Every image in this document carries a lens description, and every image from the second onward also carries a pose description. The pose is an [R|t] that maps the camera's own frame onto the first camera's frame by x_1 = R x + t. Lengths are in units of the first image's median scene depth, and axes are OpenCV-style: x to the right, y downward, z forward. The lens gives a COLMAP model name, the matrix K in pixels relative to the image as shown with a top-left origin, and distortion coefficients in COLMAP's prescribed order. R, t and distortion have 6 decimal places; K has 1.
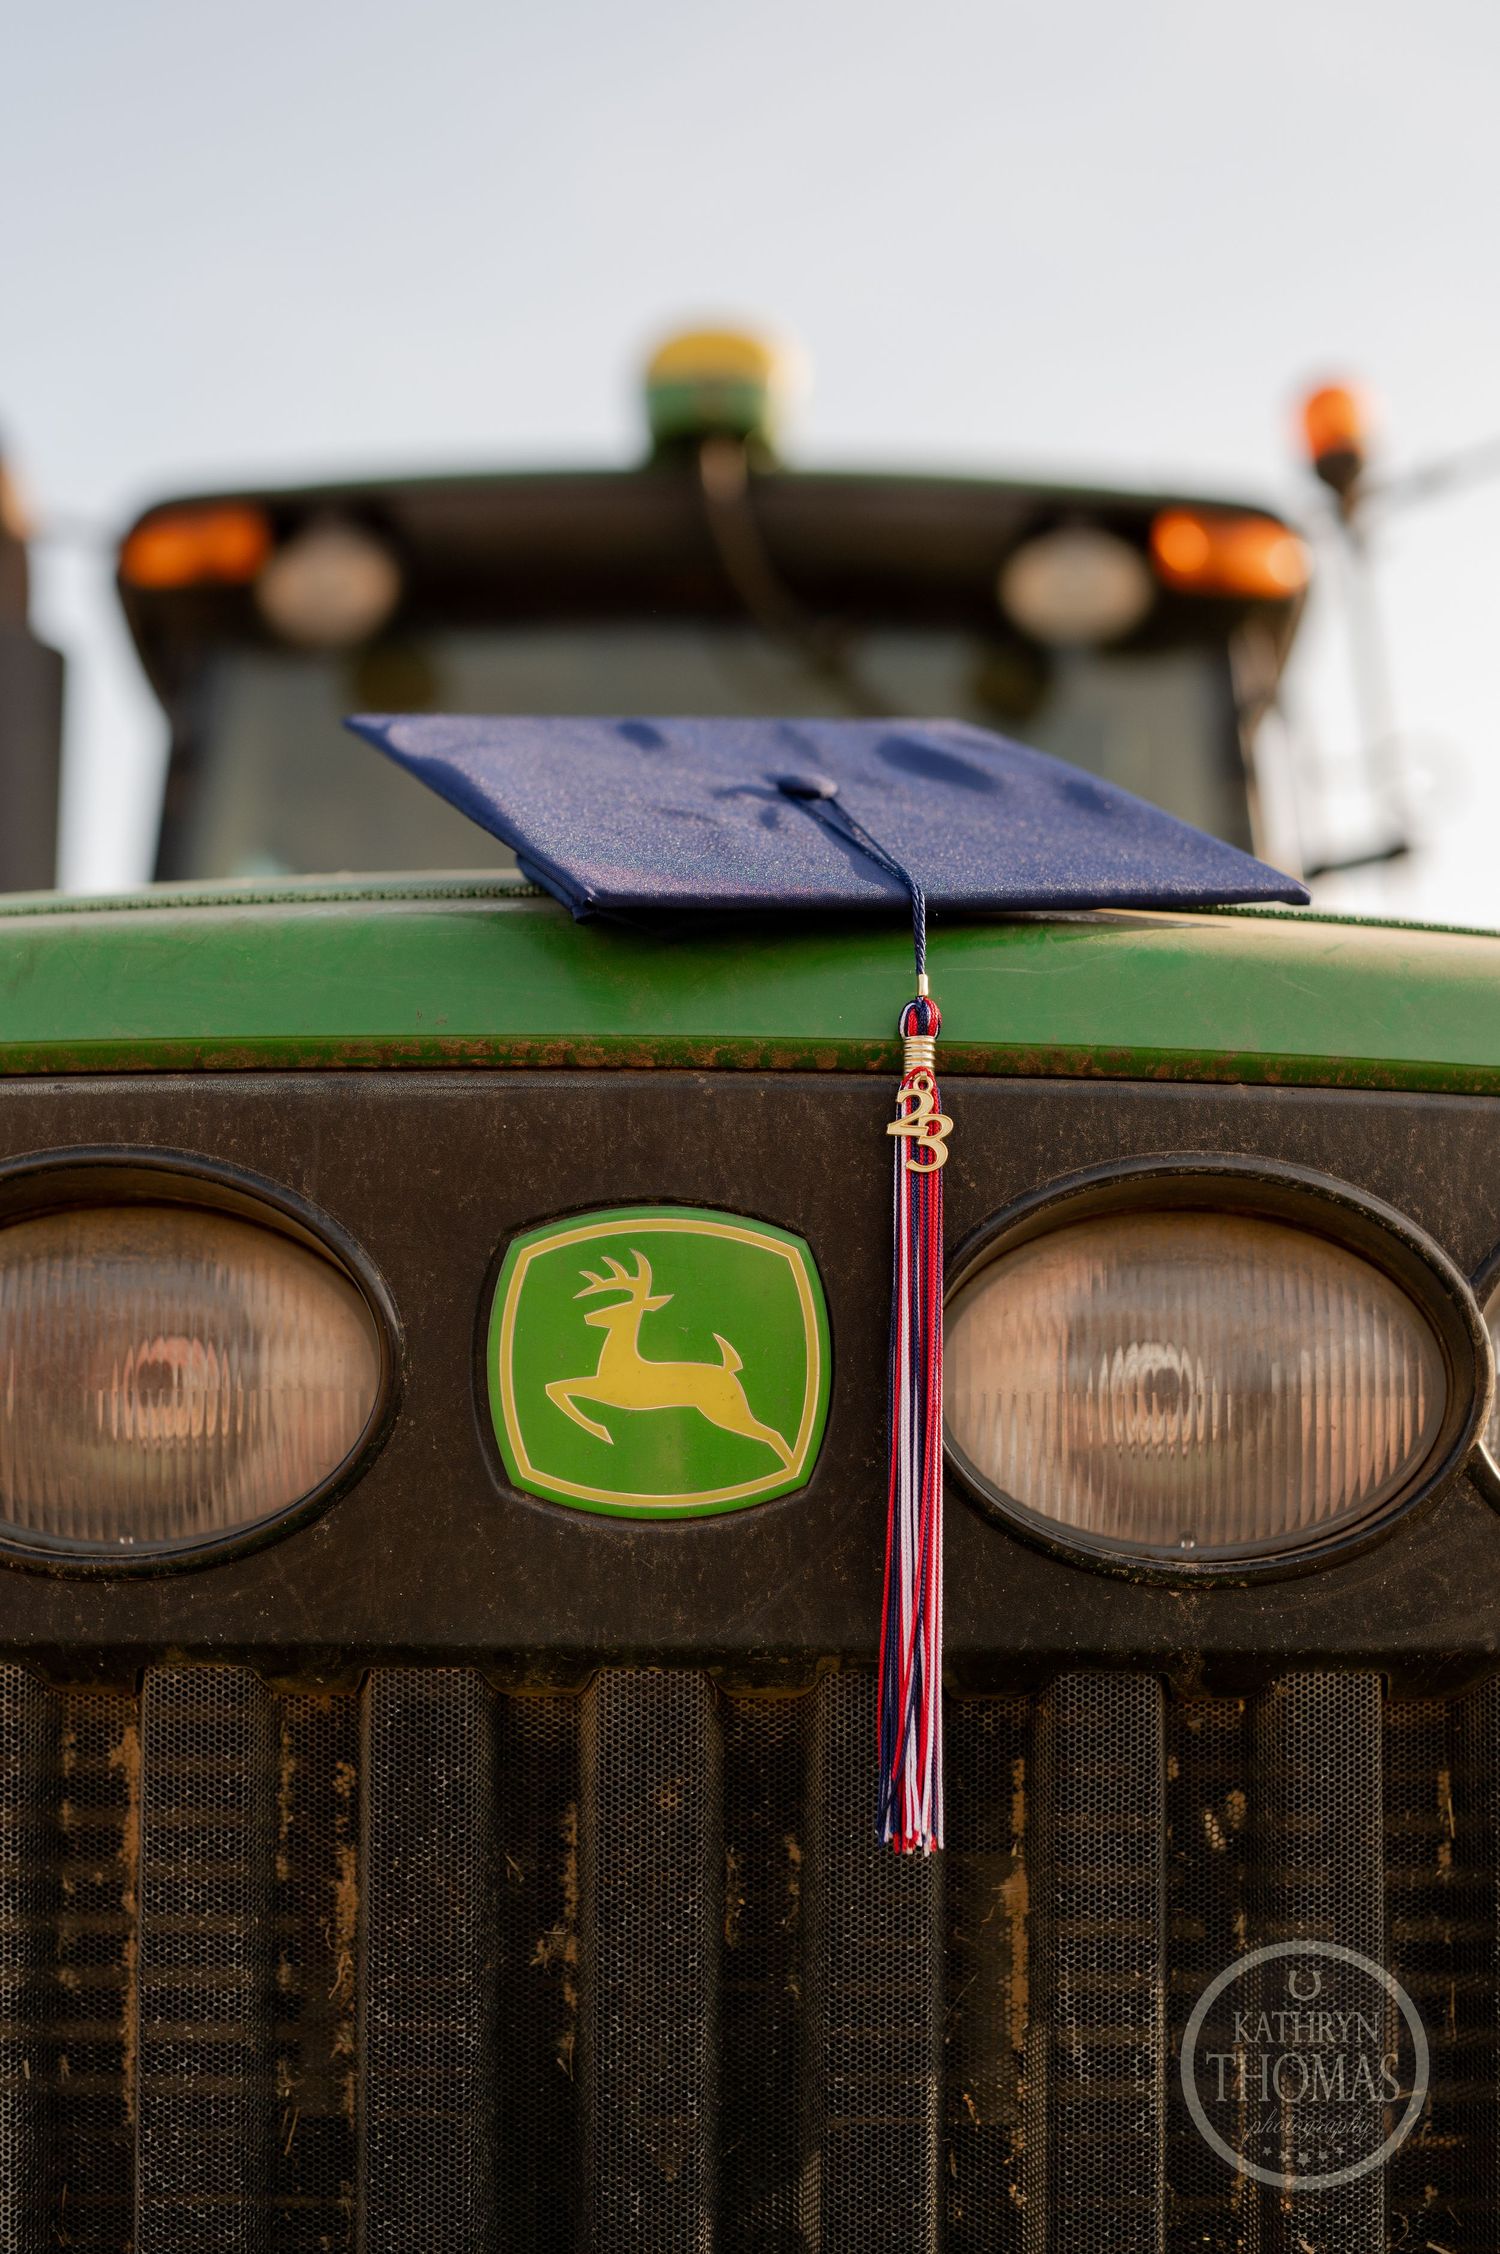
lens RADIAL K [[3181.7, 0, 695.1], [0, 3181.7, 1126.4], [0, 0, 1]] dist [0.034976, 0.046691]
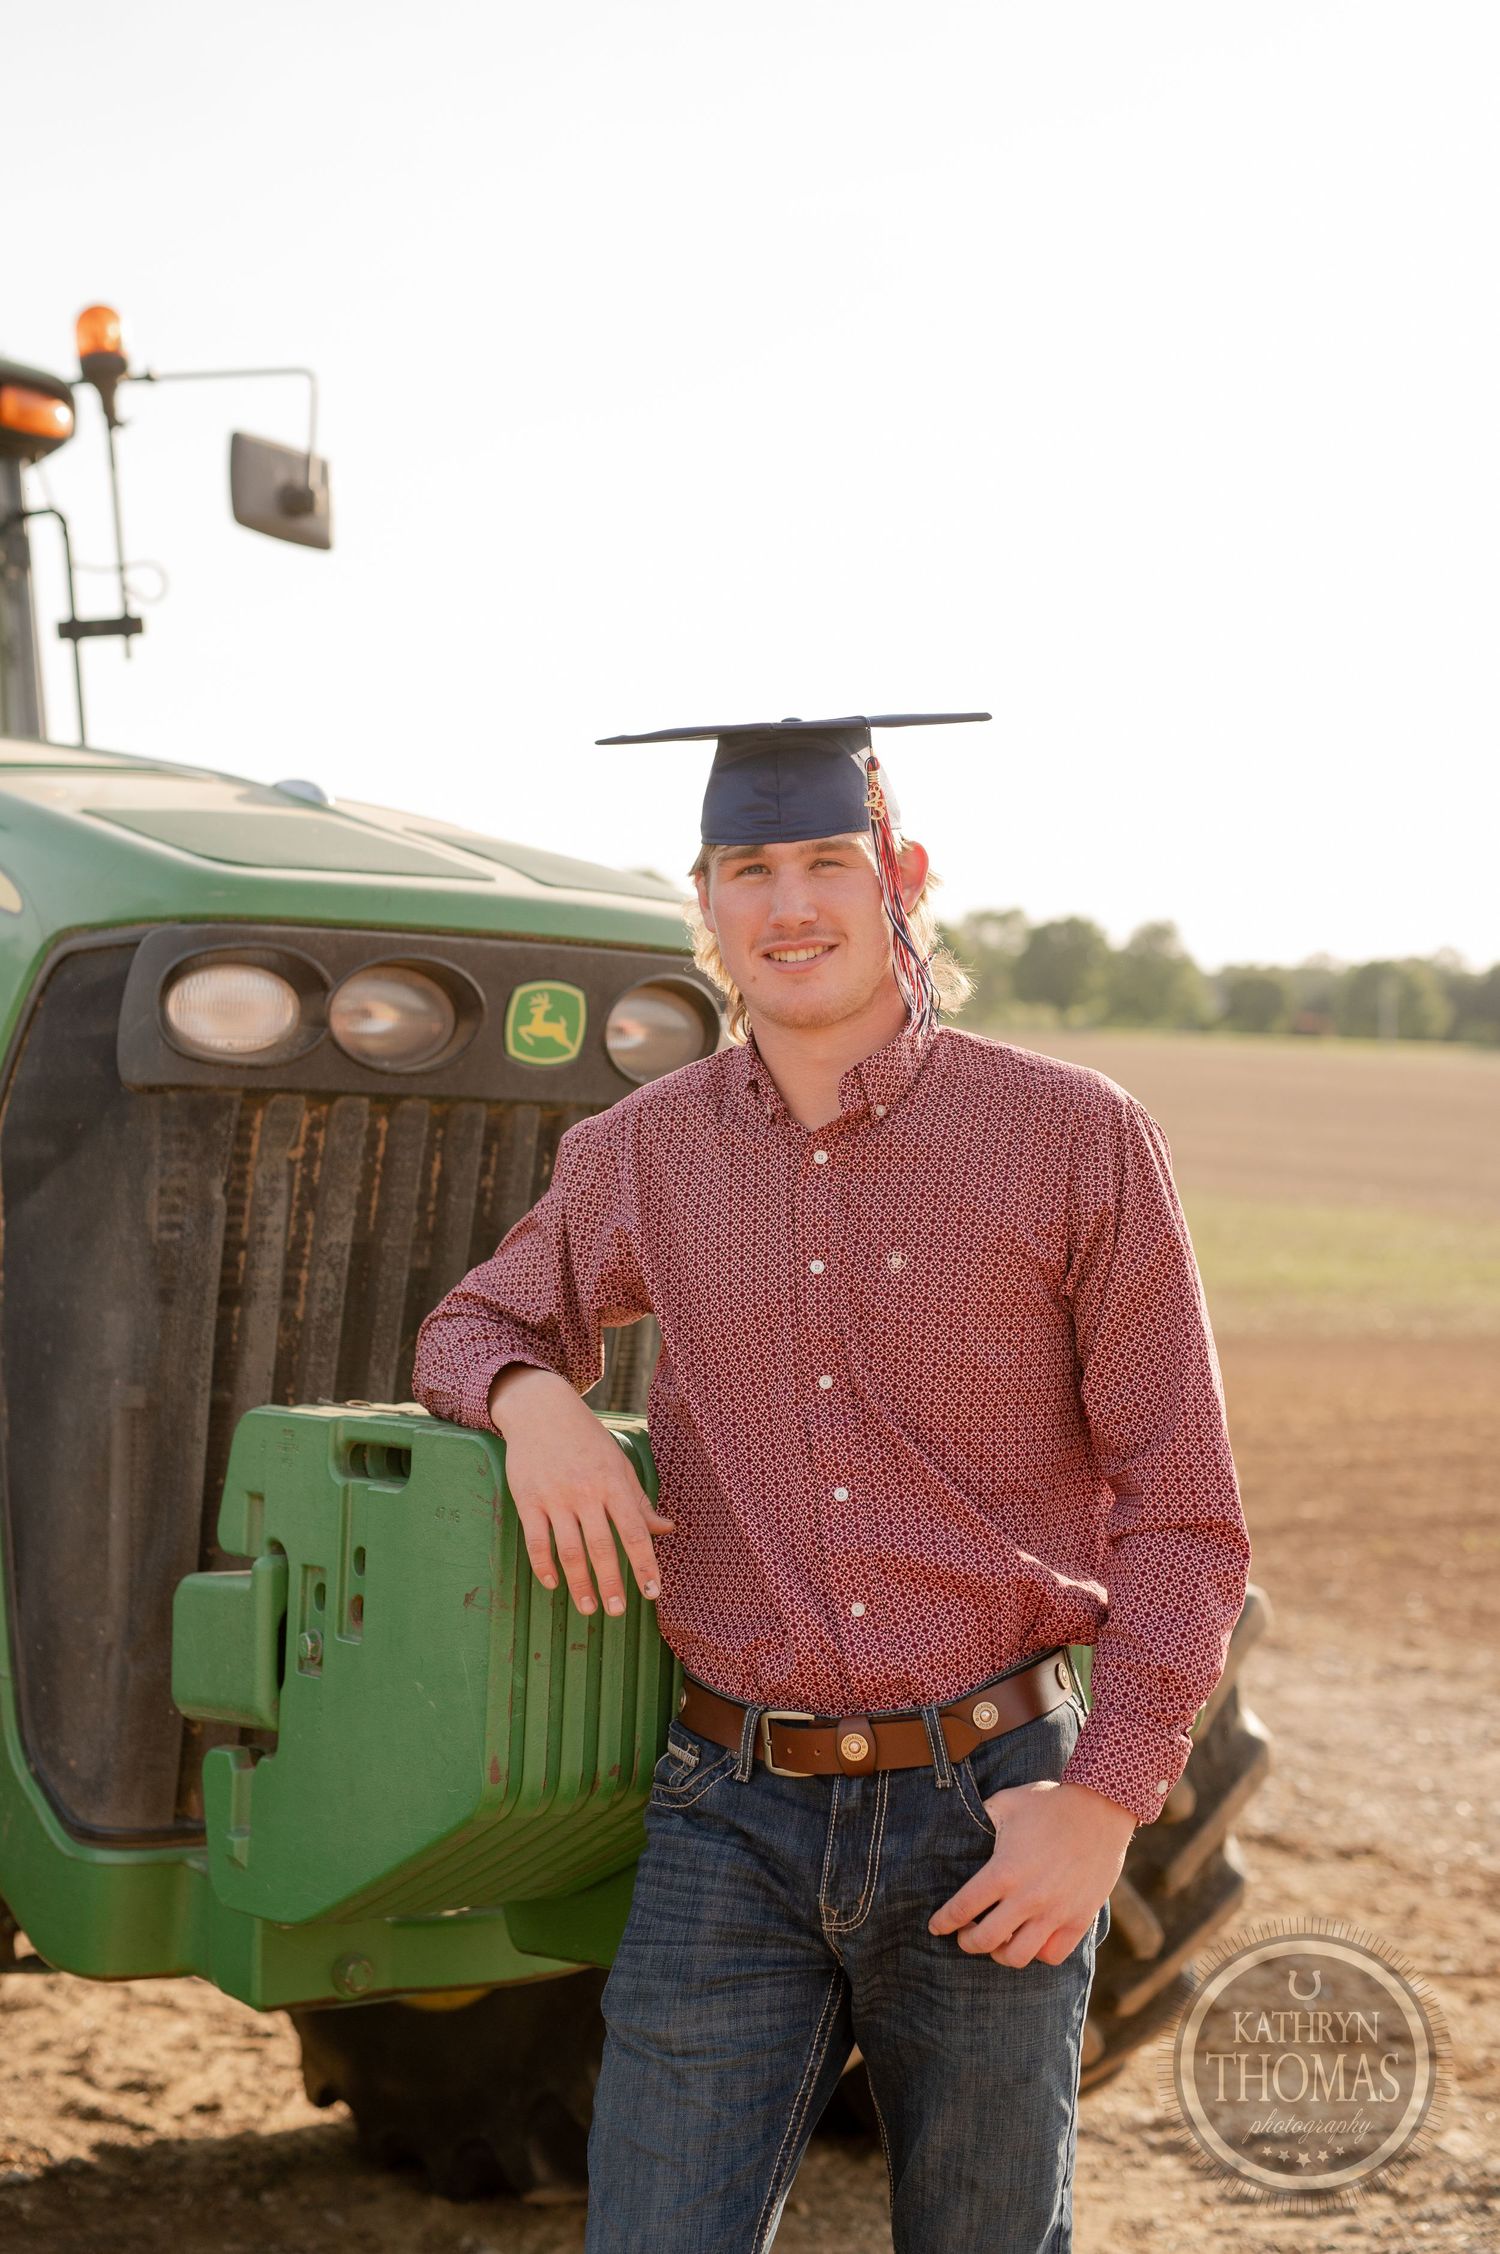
lens RADIAL K [[3136.6, 0, 752.9], [0, 3136.6, 1129.3], [0, 0, 1]] dist [0.021909, -0.042756]
pose [[0.799350, 0.026757, 0.600269, -0.472936], [-0.122177, 0.985376, 0.118774, -0.062728], [-0.588313, -0.168281, 0.790929, -0.480204]]
